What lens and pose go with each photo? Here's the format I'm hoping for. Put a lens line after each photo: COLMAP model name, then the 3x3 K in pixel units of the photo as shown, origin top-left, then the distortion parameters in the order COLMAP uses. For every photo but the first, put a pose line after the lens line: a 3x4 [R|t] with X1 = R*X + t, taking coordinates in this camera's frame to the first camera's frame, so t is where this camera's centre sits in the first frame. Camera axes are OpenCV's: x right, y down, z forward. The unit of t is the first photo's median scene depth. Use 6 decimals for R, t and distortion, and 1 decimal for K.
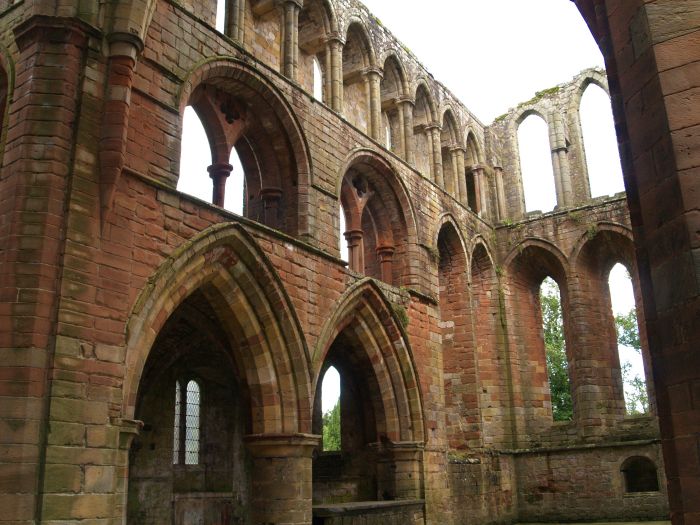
lens RADIAL K [[708.8, 0, 350.0], [0, 708.8, 262.5], [0, 0, 1]] dist [-0.107386, 0.009891]
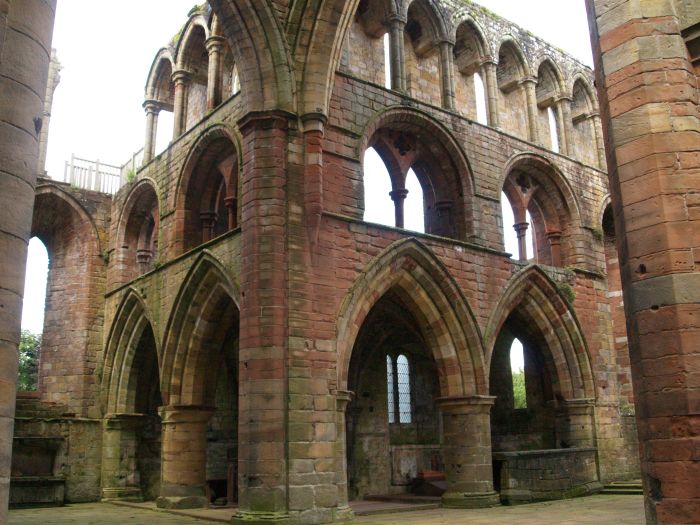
lens RADIAL K [[705.3, 0, 350.1], [0, 705.3, 268.5], [0, 0, 1]] dist [-0.106895, 0.017544]
pose [[0.945886, -0.079261, -0.314672, 0.115332], [0.098024, 0.994201, 0.044231, -0.057852], [0.309341, -0.072683, 0.948170, -0.231906]]
